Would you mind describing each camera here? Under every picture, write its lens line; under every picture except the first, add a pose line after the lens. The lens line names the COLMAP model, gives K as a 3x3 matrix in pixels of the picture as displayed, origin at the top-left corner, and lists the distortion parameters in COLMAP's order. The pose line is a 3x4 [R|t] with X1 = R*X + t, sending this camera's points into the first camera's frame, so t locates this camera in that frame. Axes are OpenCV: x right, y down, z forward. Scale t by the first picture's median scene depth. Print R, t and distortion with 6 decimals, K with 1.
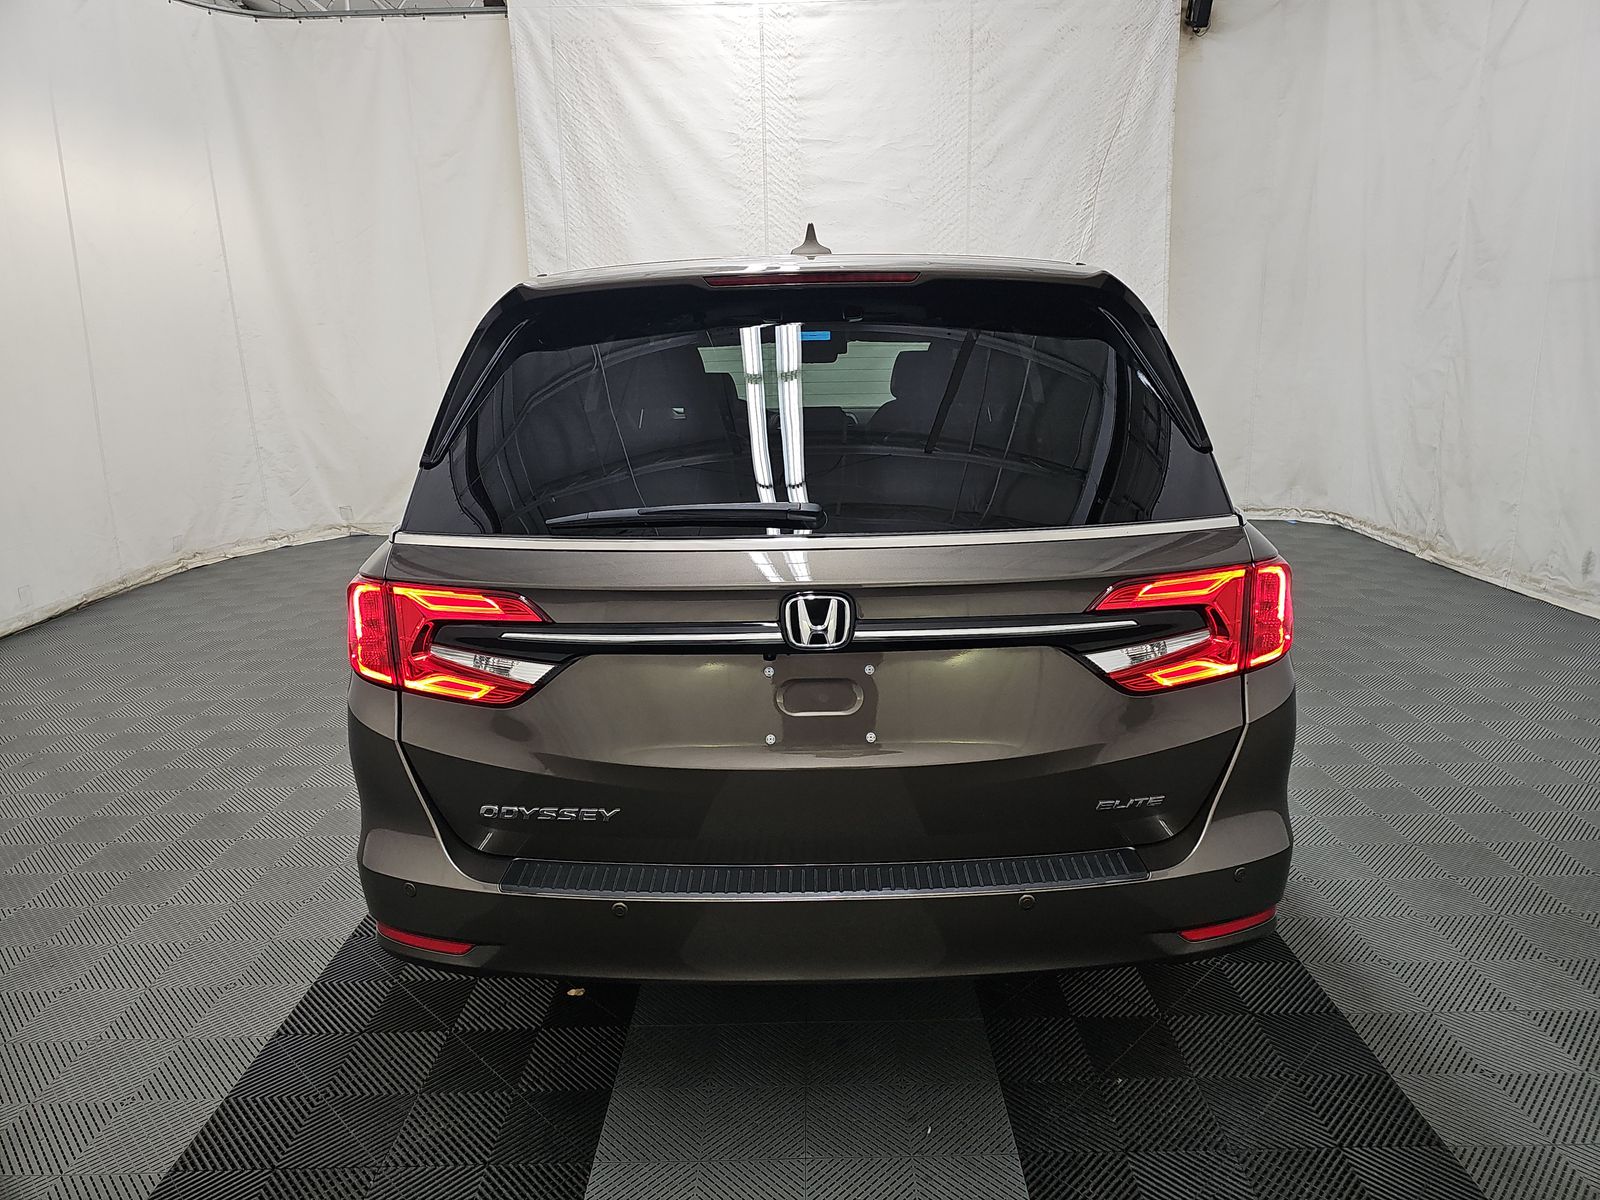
lens RADIAL K [[1049.2, 0, 811.8], [0, 1049.2, 600.1], [0, 0, 1]] dist [0.034387, -0.031872]
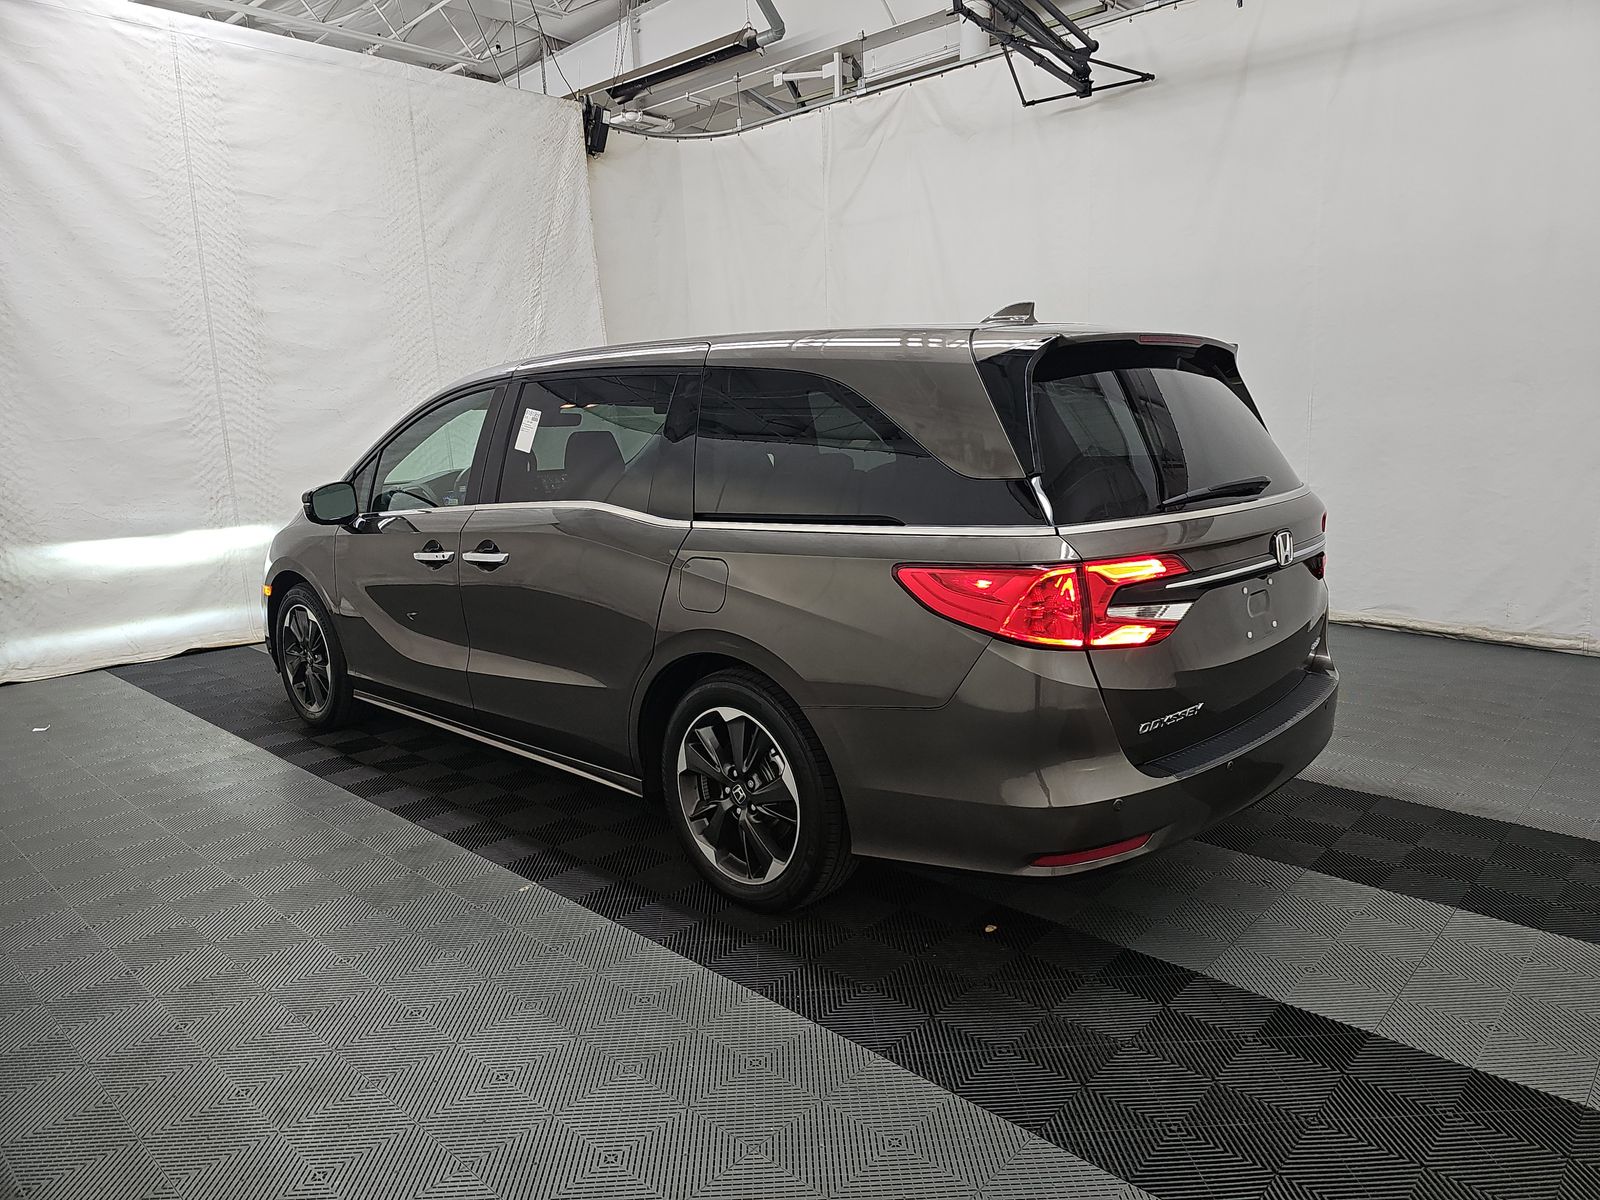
lens RADIAL K [[1049.2, 0, 806.1], [0, 1049.2, 613.6], [0, 0, 1]] dist [0.034387, -0.031872]
pose [[0.681485, -0.133662, 0.719523, -0.375972], [0.184313, 0.982835, 0.008007, -0.006990], [-0.708242, 0.127161, 0.694423, 0.090806]]
